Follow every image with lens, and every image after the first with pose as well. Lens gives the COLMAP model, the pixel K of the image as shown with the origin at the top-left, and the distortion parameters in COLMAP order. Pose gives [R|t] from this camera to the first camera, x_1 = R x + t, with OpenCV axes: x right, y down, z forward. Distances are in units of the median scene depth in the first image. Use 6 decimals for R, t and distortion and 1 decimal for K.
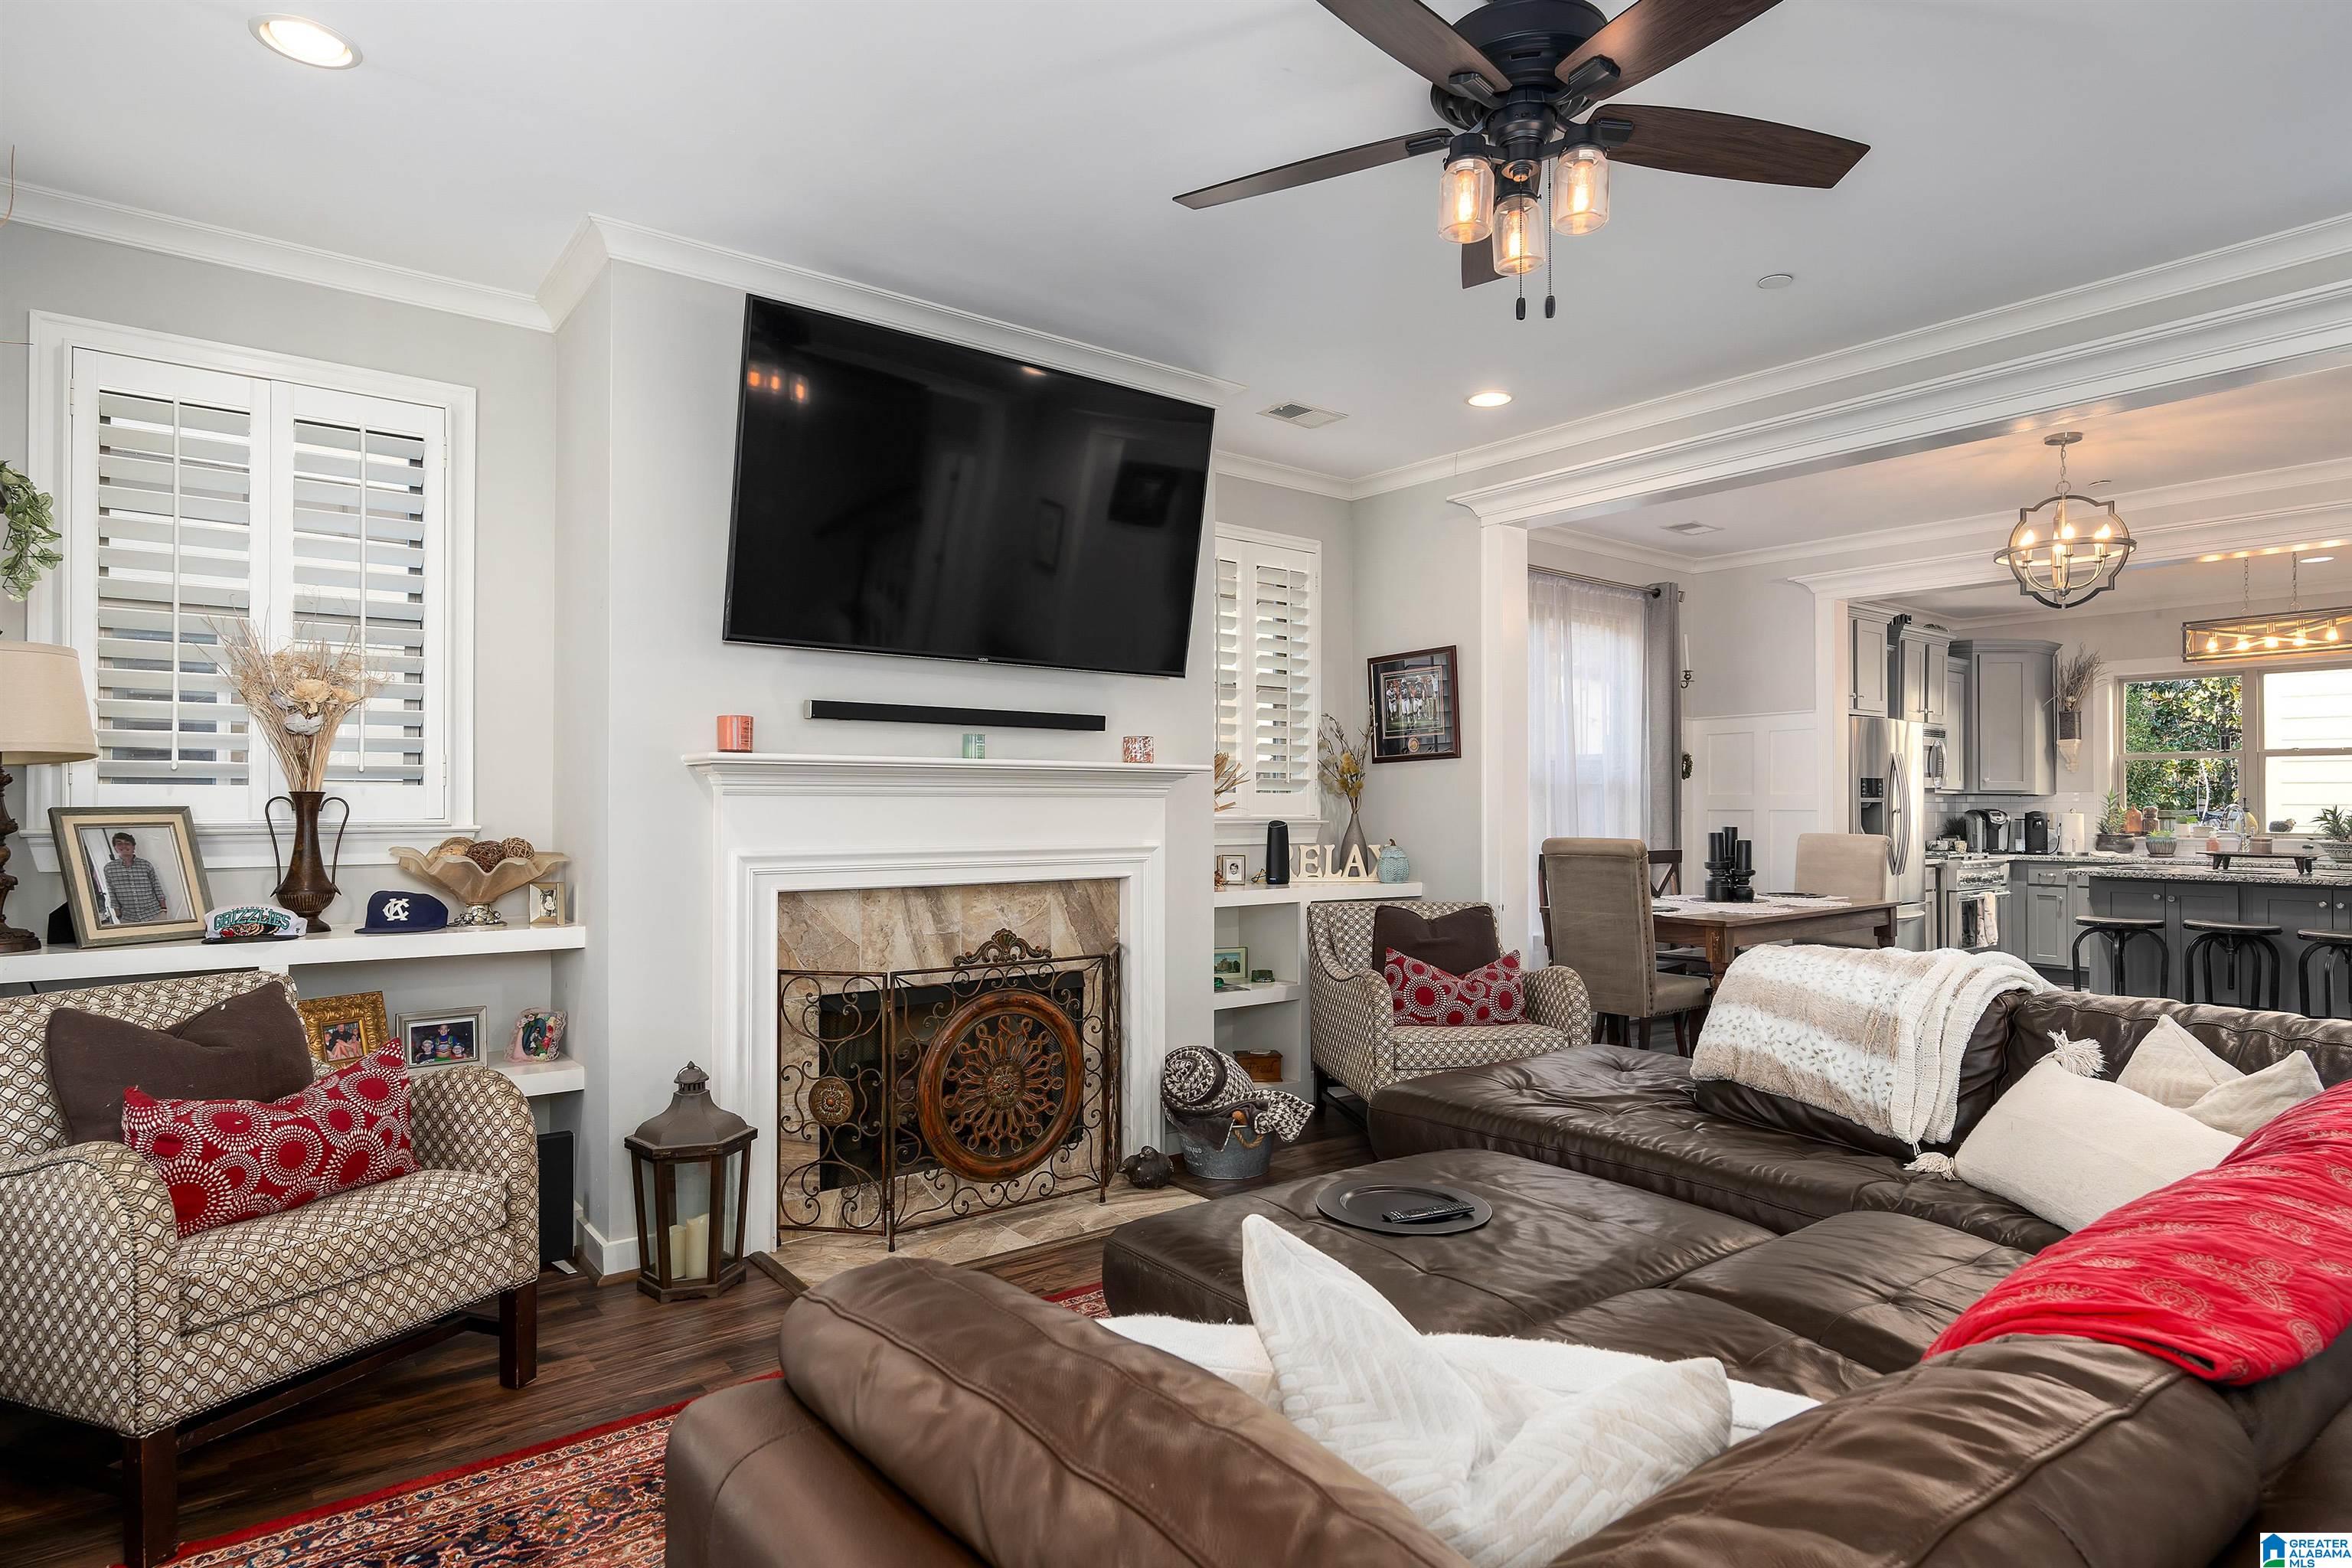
lens RADIAL K [[1332.9, 0, 1181.3], [0, 1332.9, 796.9], [0, 0, 1]] dist [0.003769, -0.001260]
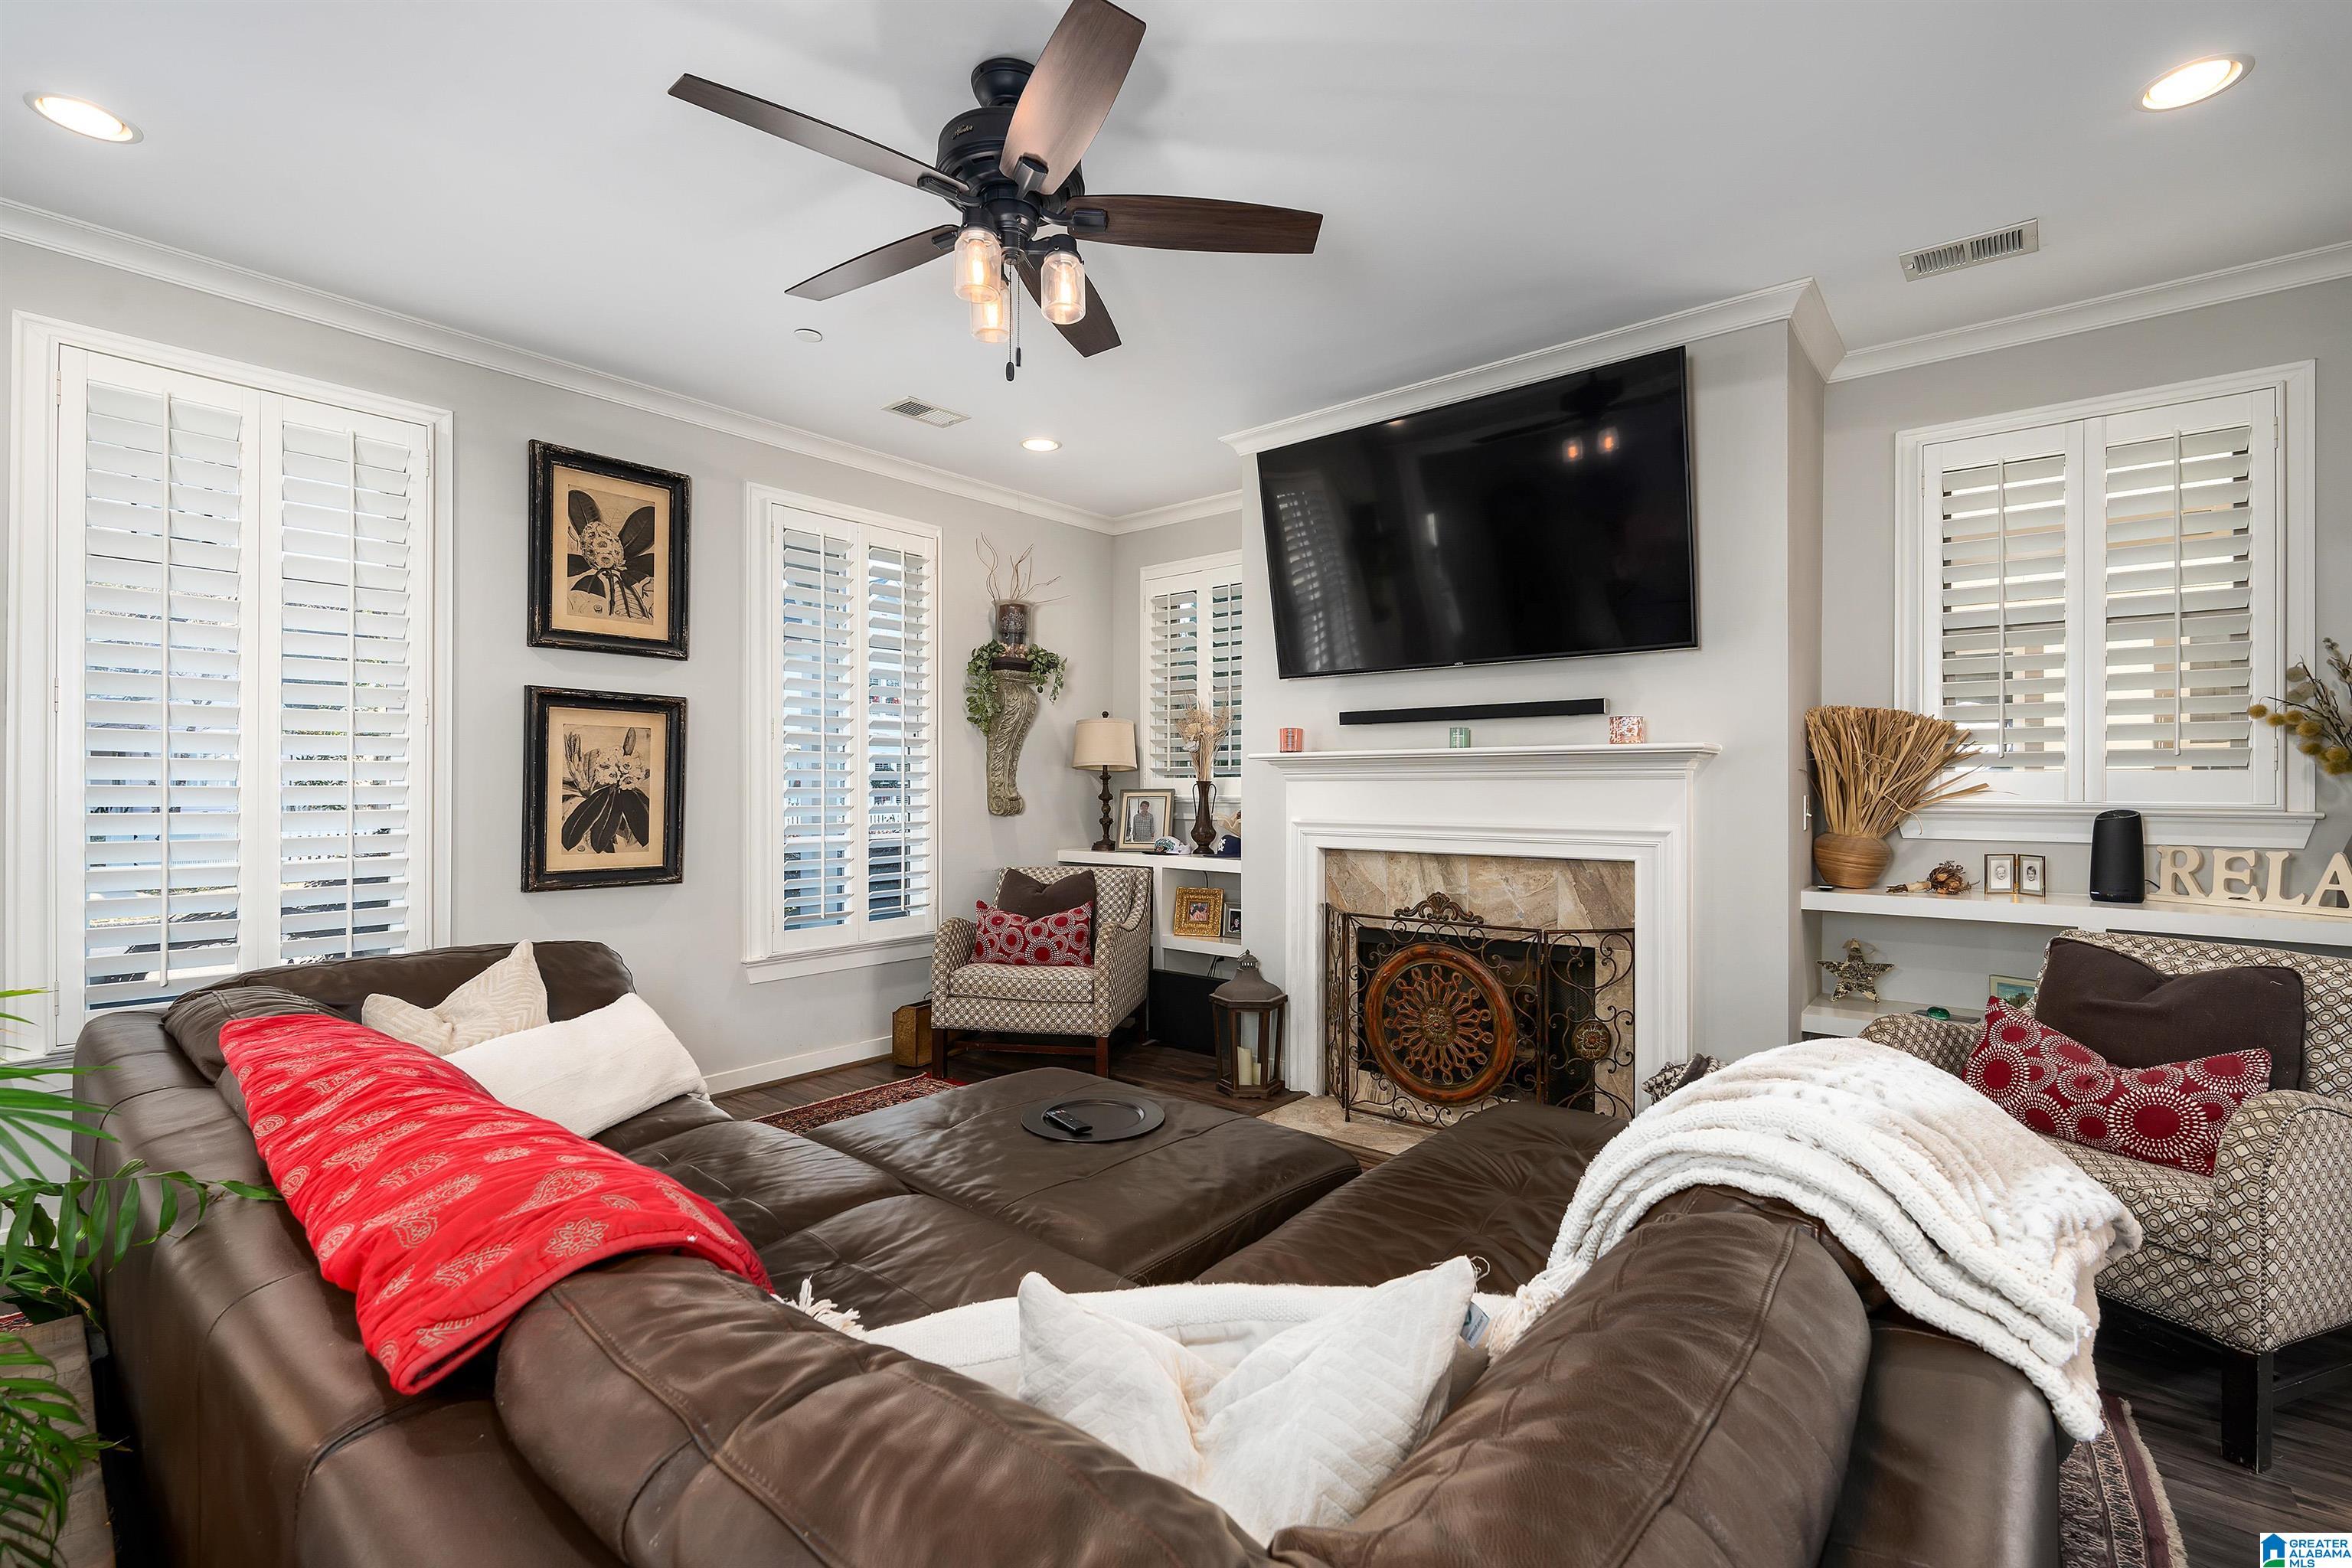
lens RADIAL K [[1053.1, 0, 1186.2], [0, 1053.1, 787.7], [0, 0, 1]] dist [-0.002690, 0.000420]
pose [[0.193658, -0.001463, -0.981068, 0.734093], [0.005264, 0.999986, -0.000452, 0.005602], [0.981055, -0.005077, 0.193663, 0.596915]]
